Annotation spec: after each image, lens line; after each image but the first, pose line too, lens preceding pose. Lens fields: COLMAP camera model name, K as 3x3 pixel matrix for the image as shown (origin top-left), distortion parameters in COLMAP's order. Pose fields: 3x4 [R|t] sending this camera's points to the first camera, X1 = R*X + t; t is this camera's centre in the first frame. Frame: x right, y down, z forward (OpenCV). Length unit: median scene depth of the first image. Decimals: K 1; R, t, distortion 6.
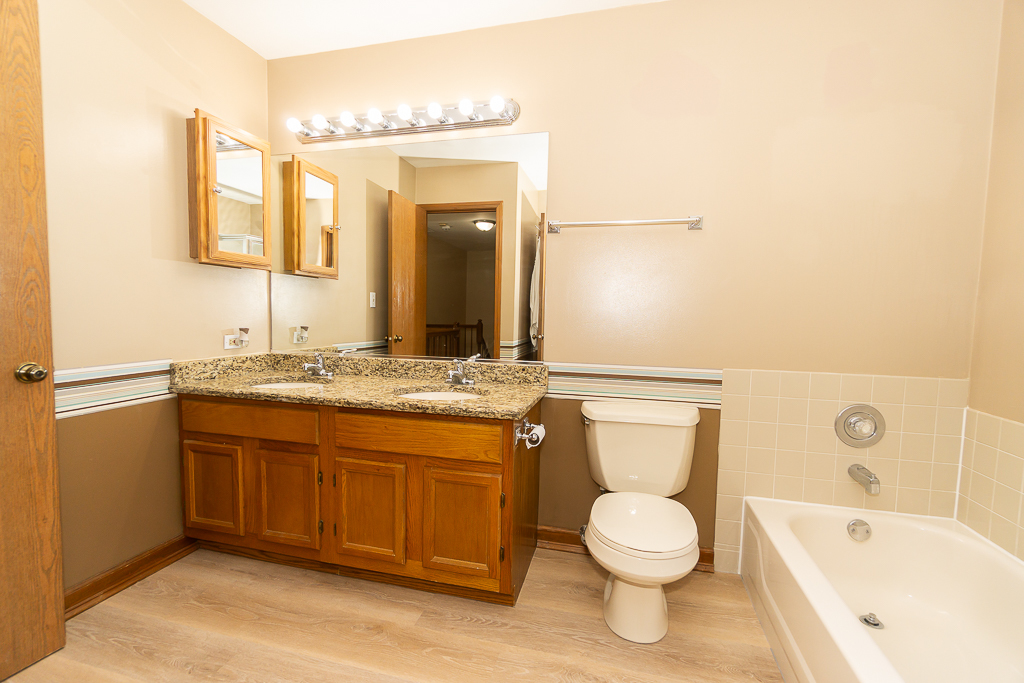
lens RADIAL K [[444.1, 0, 514.9], [0, 444.1, 341.0], [0, 0, 1]] dist [-0.005392, 0.000881]
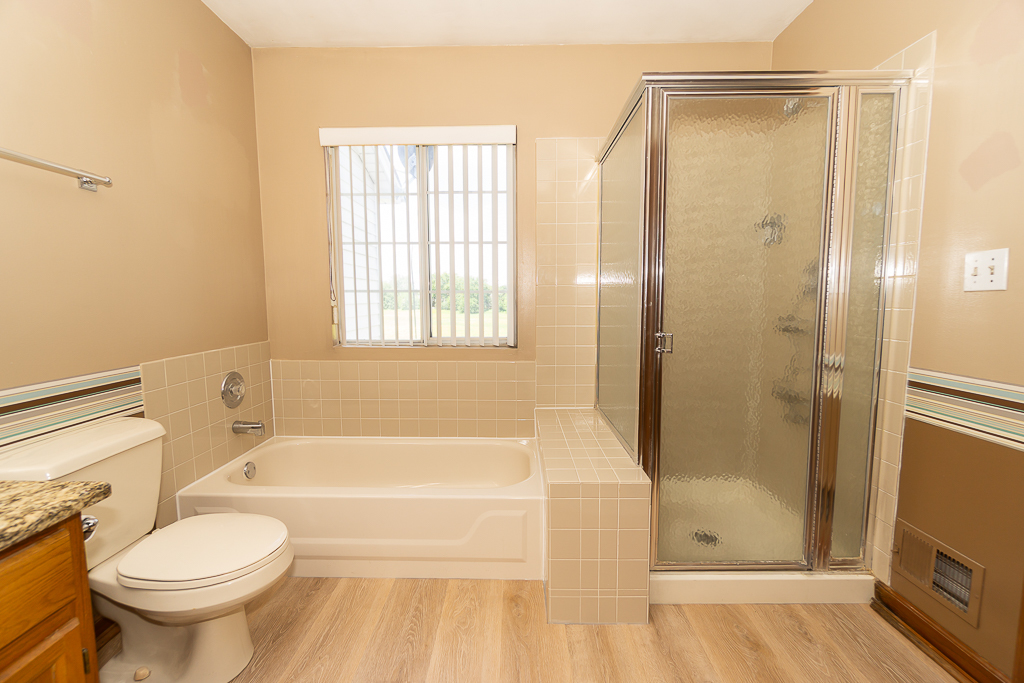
lens RADIAL K [[444.1, 0, 512.4], [0, 444.1, 342.6], [0, 0, 1]] dist [-0.005392, 0.000881]
pose [[-0.239402, -0.117383, 0.963799, -0.562661], [0.060349, 0.988946, 0.135436, -0.054754], [-0.969043, 0.090588, -0.229672, 0.536549]]
